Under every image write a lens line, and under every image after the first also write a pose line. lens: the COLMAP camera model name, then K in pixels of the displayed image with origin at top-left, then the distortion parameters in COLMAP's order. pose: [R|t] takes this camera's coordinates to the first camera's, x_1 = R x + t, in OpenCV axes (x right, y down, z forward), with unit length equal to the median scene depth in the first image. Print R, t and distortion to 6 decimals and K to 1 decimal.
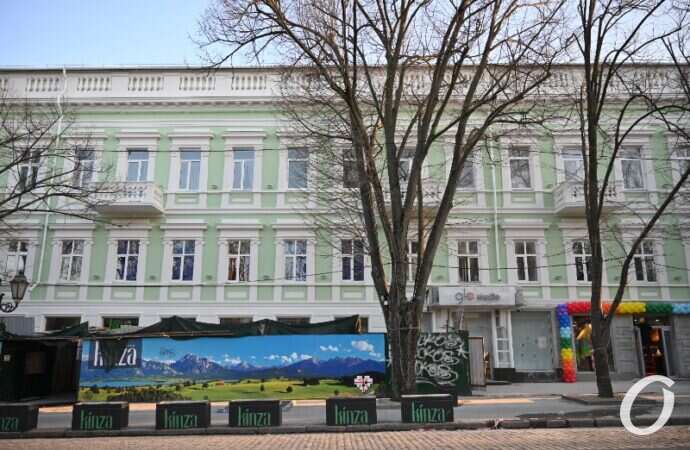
lens RADIAL K [[594.3, 0, 344.0], [0, 594.3, 226.3], [0, 0, 1]] dist [-0.065278, 0.030209]
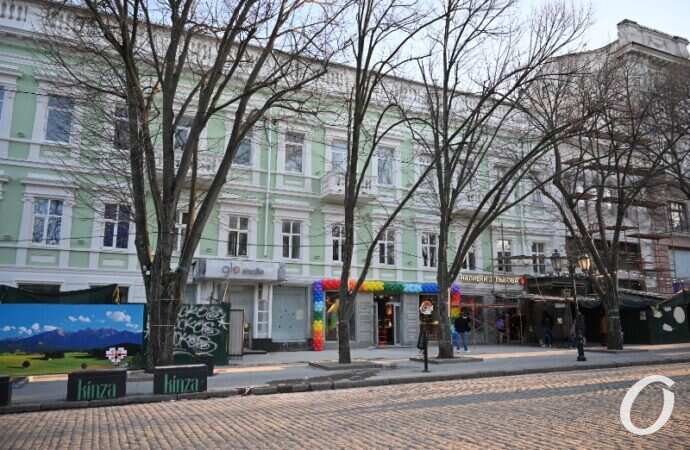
lens RADIAL K [[610.4, 0, 343.2], [0, 610.4, 226.7], [0, 0, 1]] dist [-0.073298, 0.022290]
pose [[0.859839, 0.075066, 0.505016, -0.169587], [-0.100248, 0.994701, 0.022829, -0.000062], [-0.500626, -0.070256, 0.862808, -0.007173]]
